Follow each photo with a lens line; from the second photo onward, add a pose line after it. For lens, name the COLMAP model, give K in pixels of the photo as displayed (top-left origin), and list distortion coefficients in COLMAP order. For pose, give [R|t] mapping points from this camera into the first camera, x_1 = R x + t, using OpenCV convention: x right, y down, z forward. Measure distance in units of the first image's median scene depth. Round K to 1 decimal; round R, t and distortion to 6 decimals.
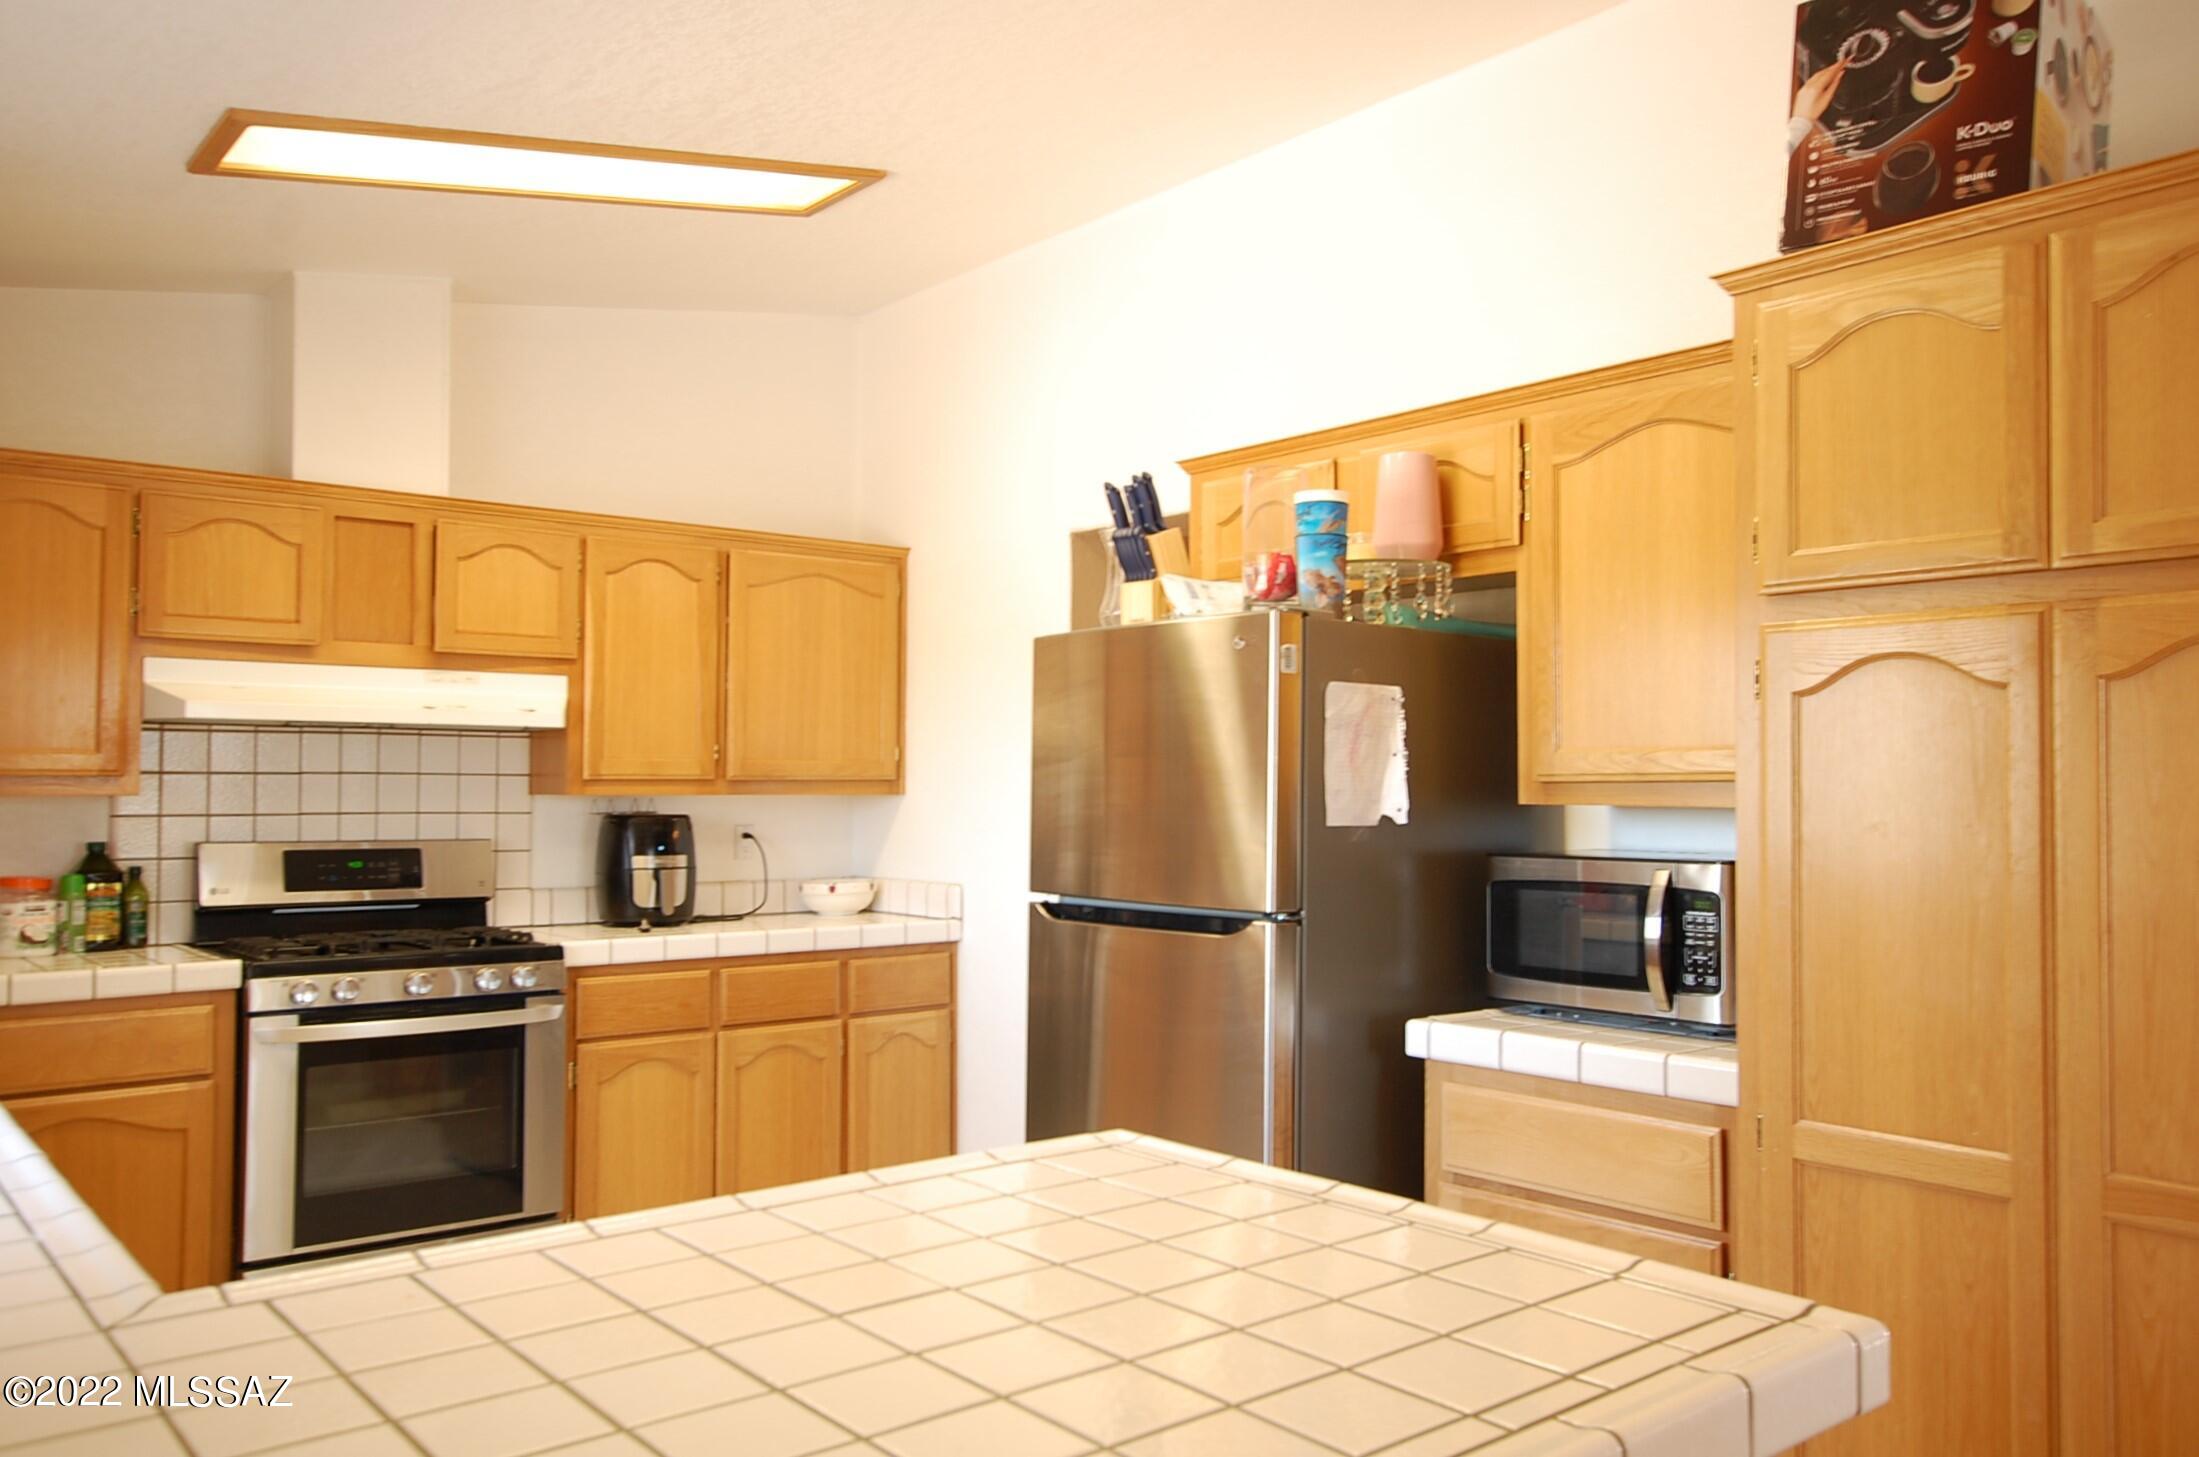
lens RADIAL K [[1676.8, 0, 1108.6], [0, 1676.8, 740.1], [0, 0, 1]] dist [-0.012314, 0.046948]
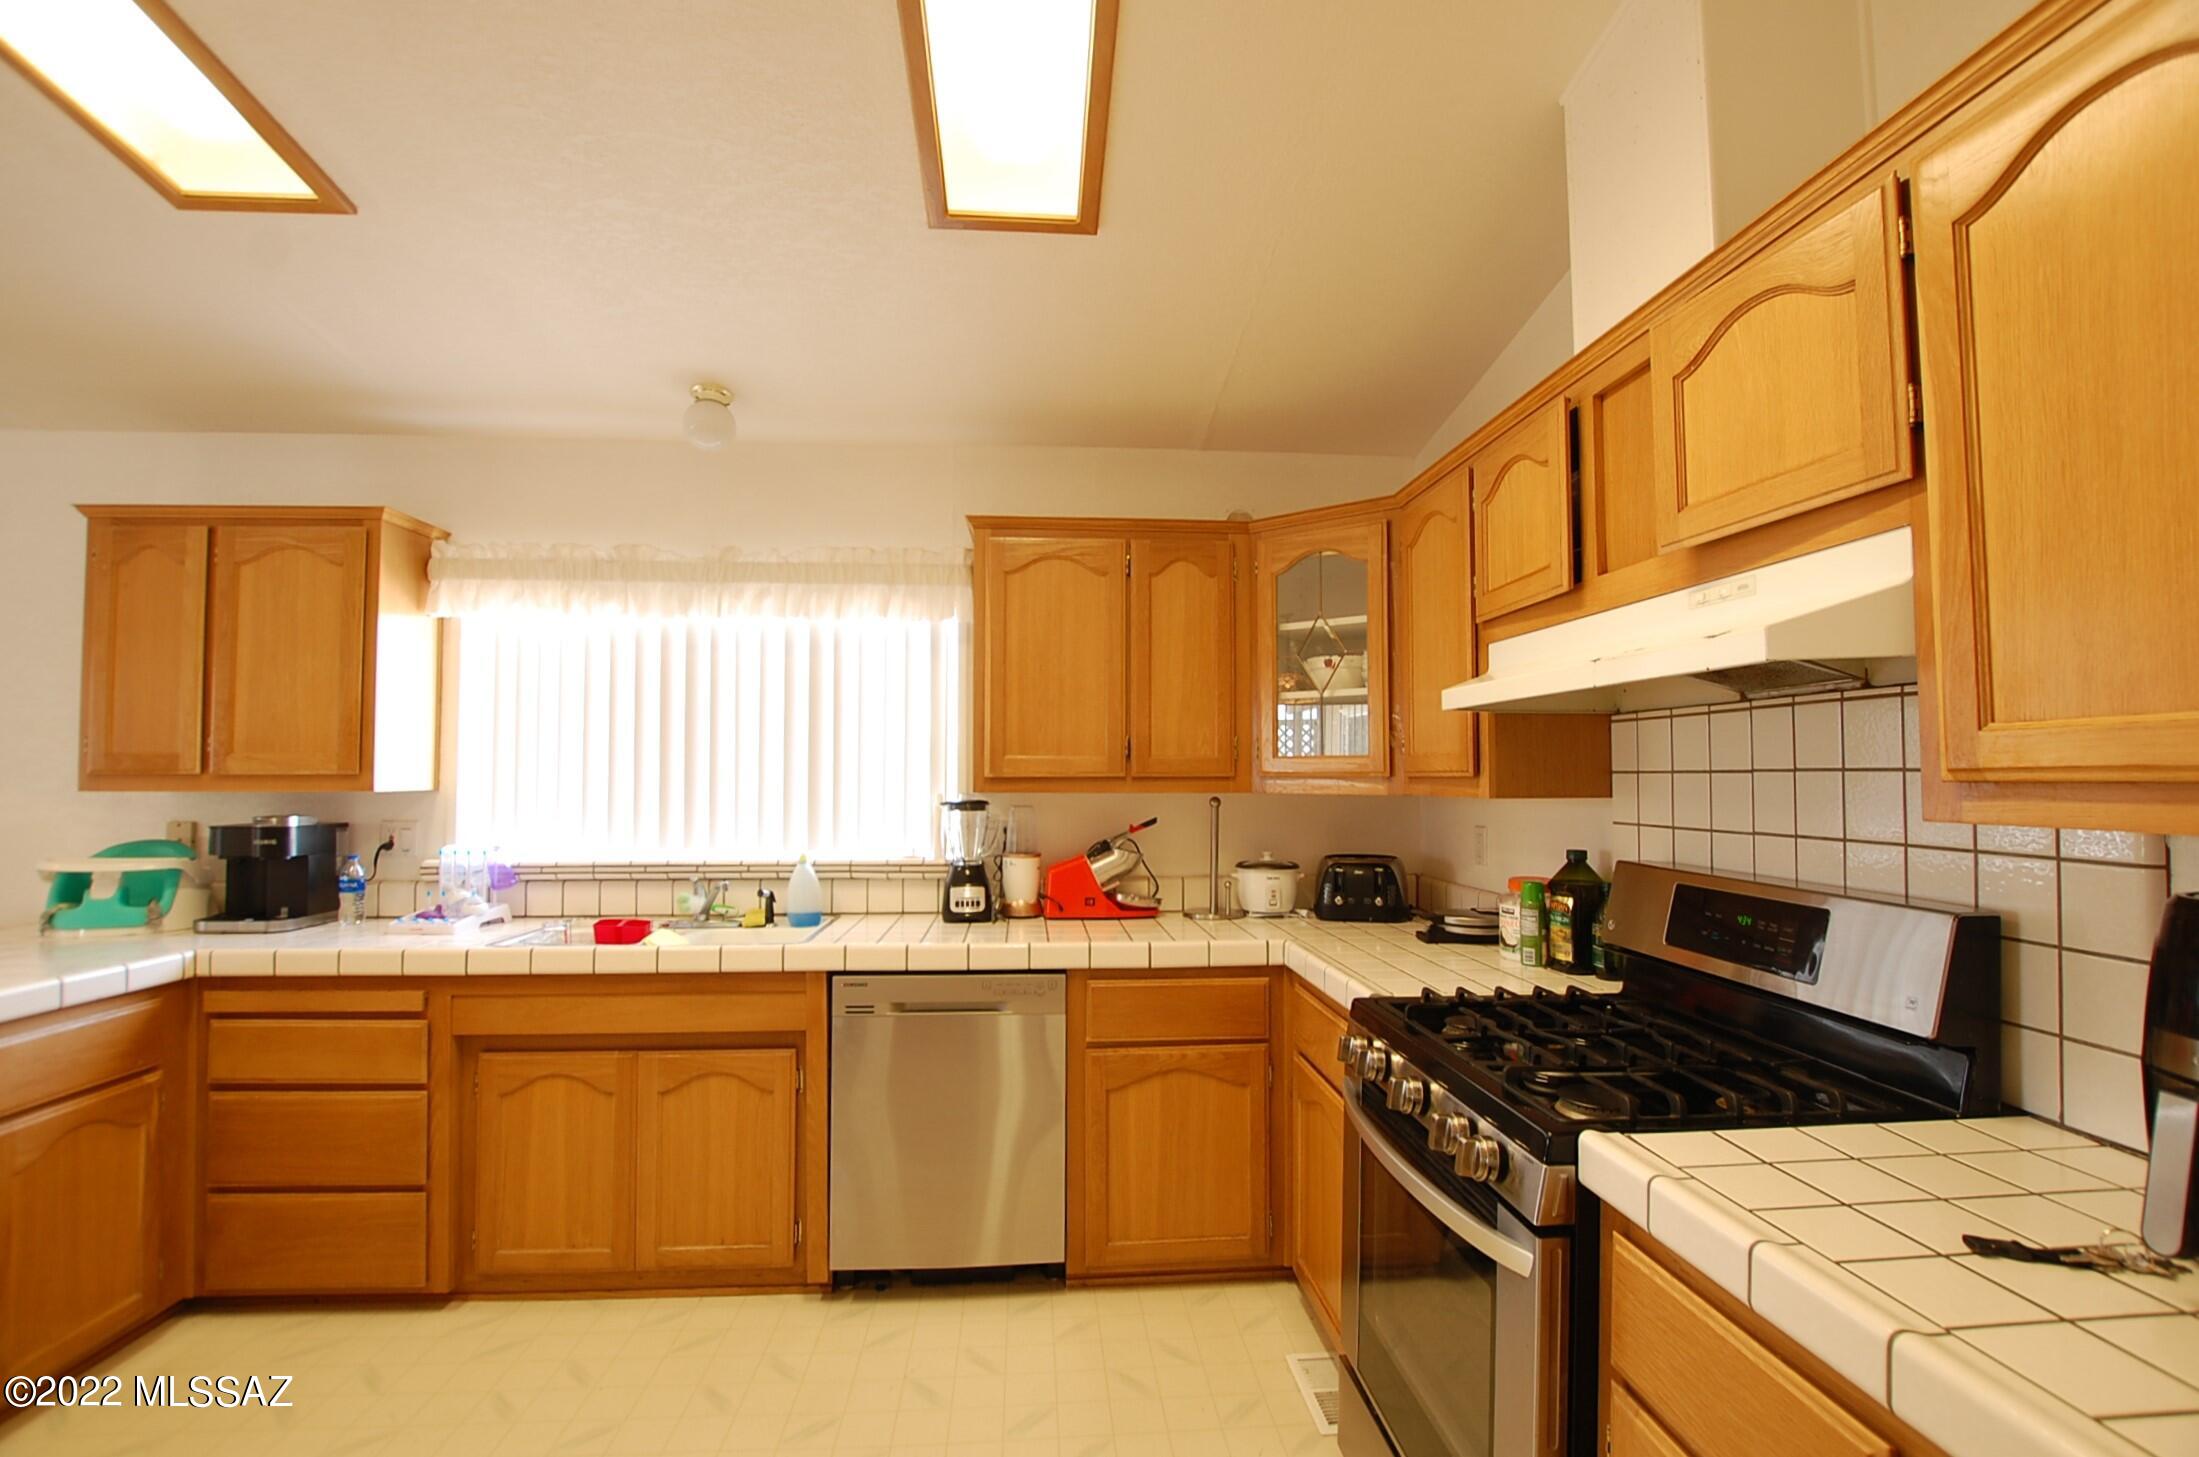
lens RADIAL K [[997.9, 0, 1104.7], [0, 997.9, 737.5], [0, 0, 1]] dist [-0.027692, 0.001637]
pose [[-0.580566, -0.033441, -0.813526, -0.022359], [0.019523, 0.998297, -0.054969, 0.024342], [0.813979, -0.047796, -0.578924, 1.084493]]
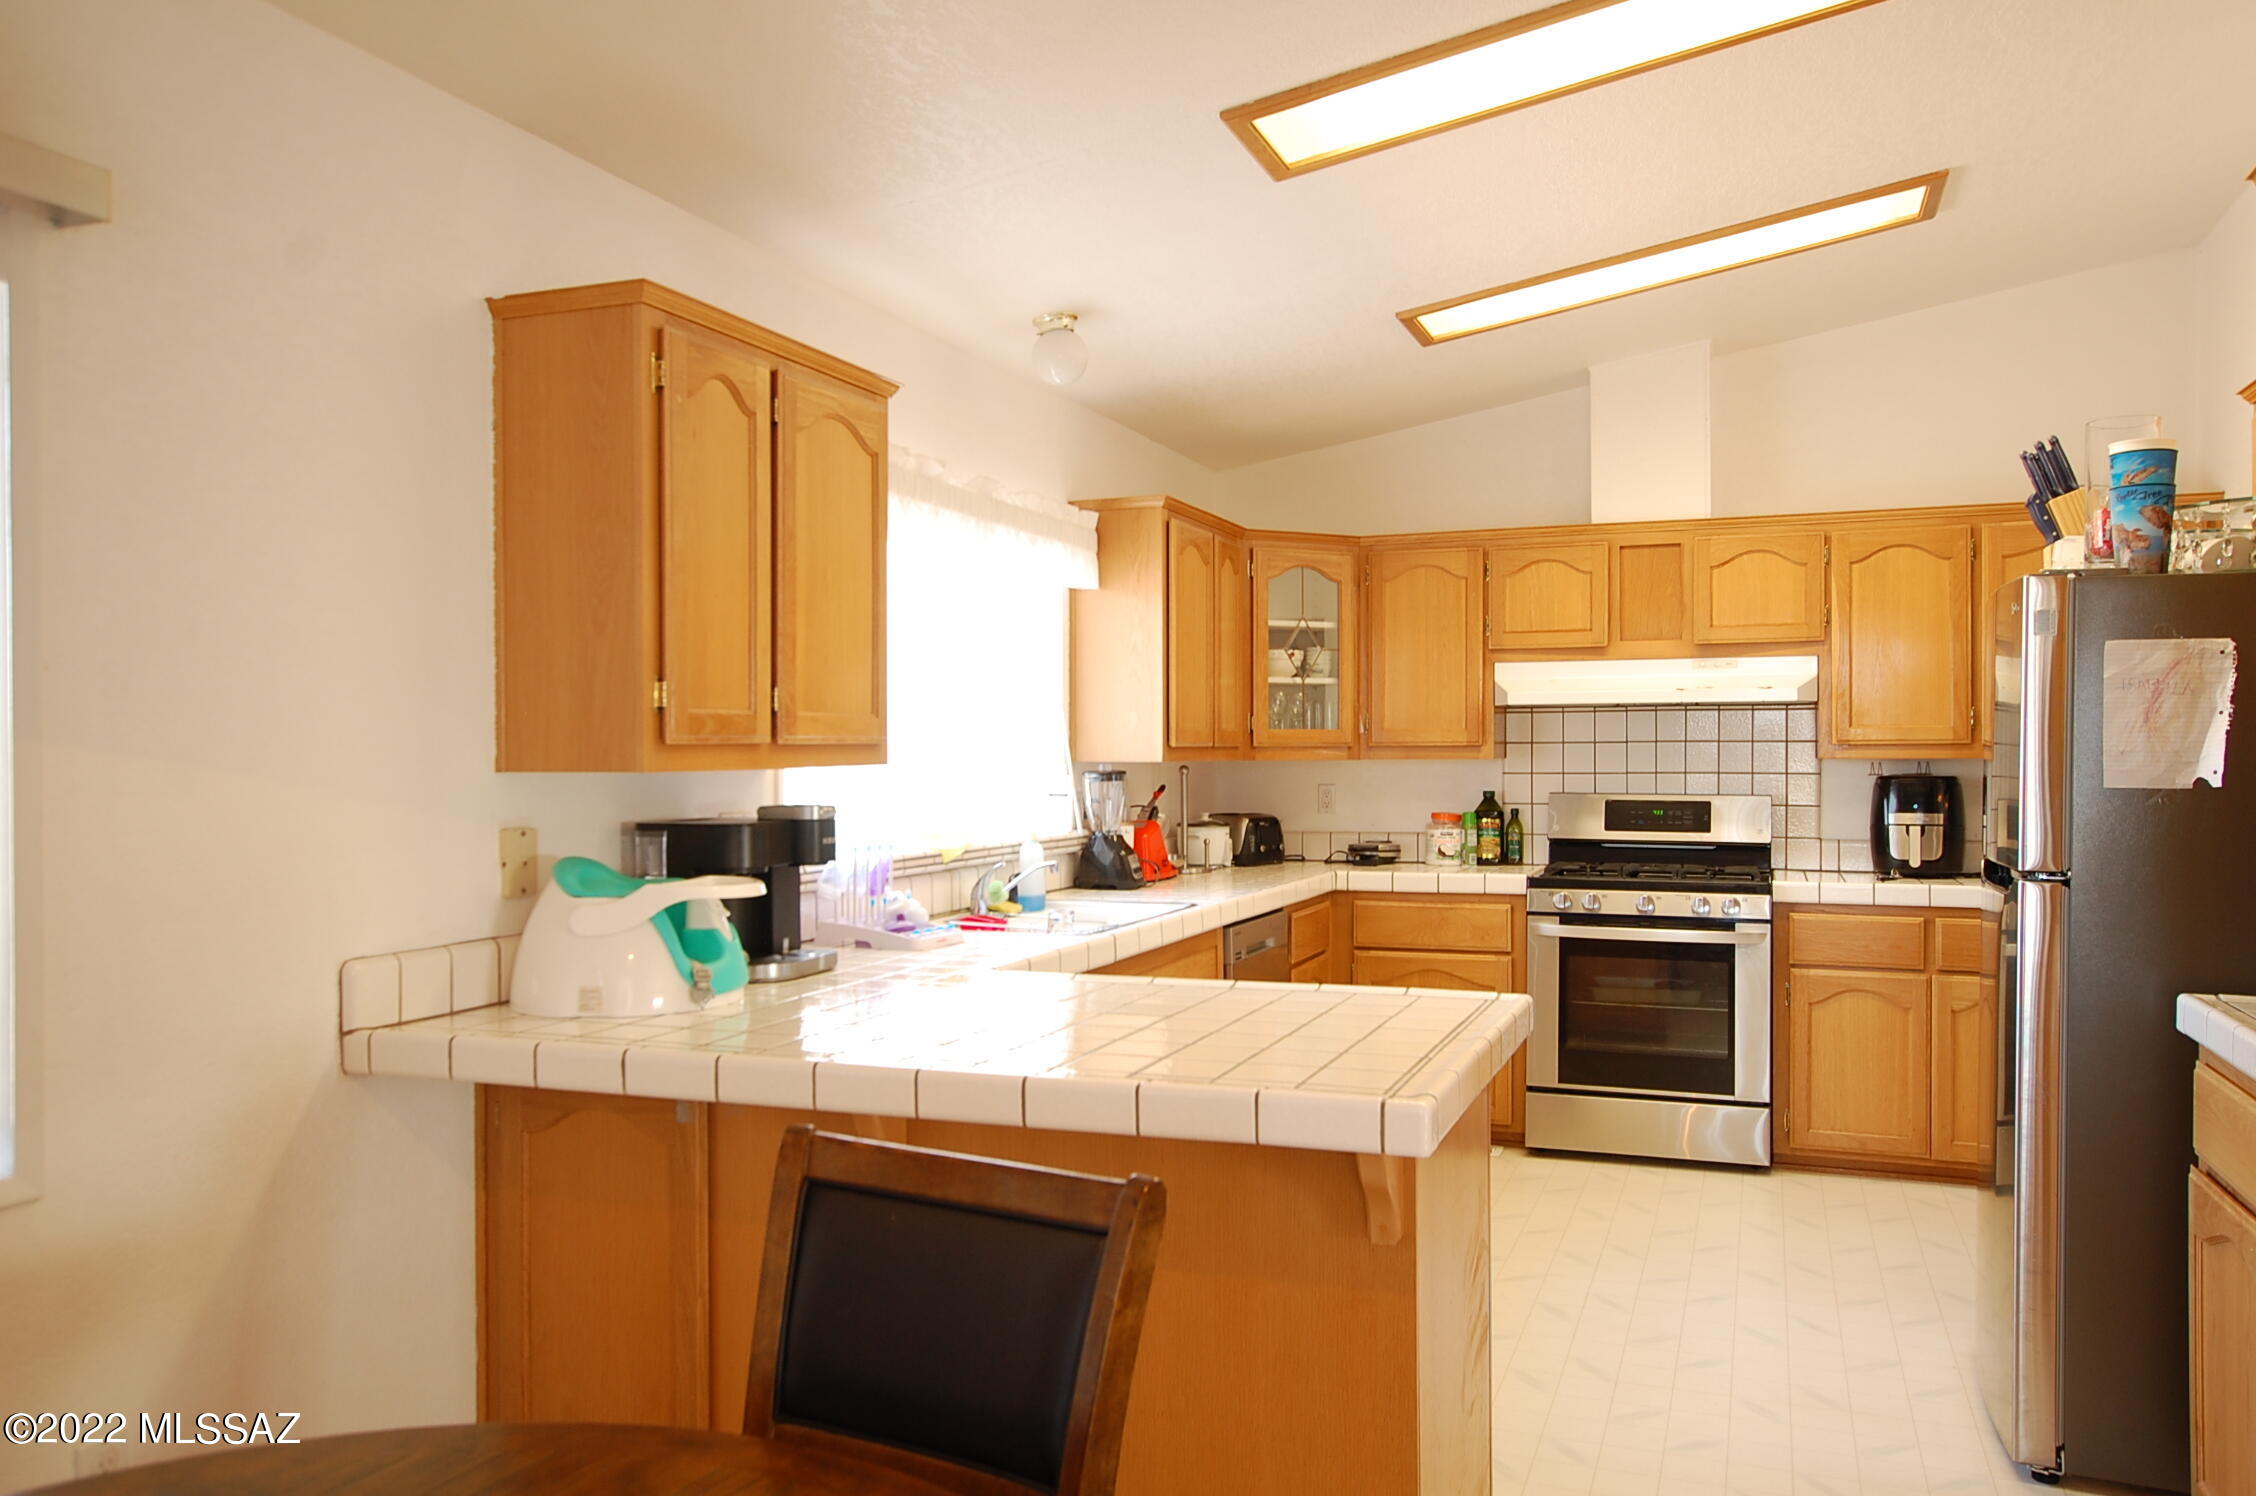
lens RADIAL K [[1680.3, 0, 1144.7], [0, 1680.3, 757.6], [0, 0, 1]] dist [-0.004520, 0.037665]
pose [[0.494914, -0.001893, -0.868940, 0.508612], [0.029164, 0.999470, 0.014433, 0.002090], [0.868453, -0.032485, 0.494707, 0.018460]]
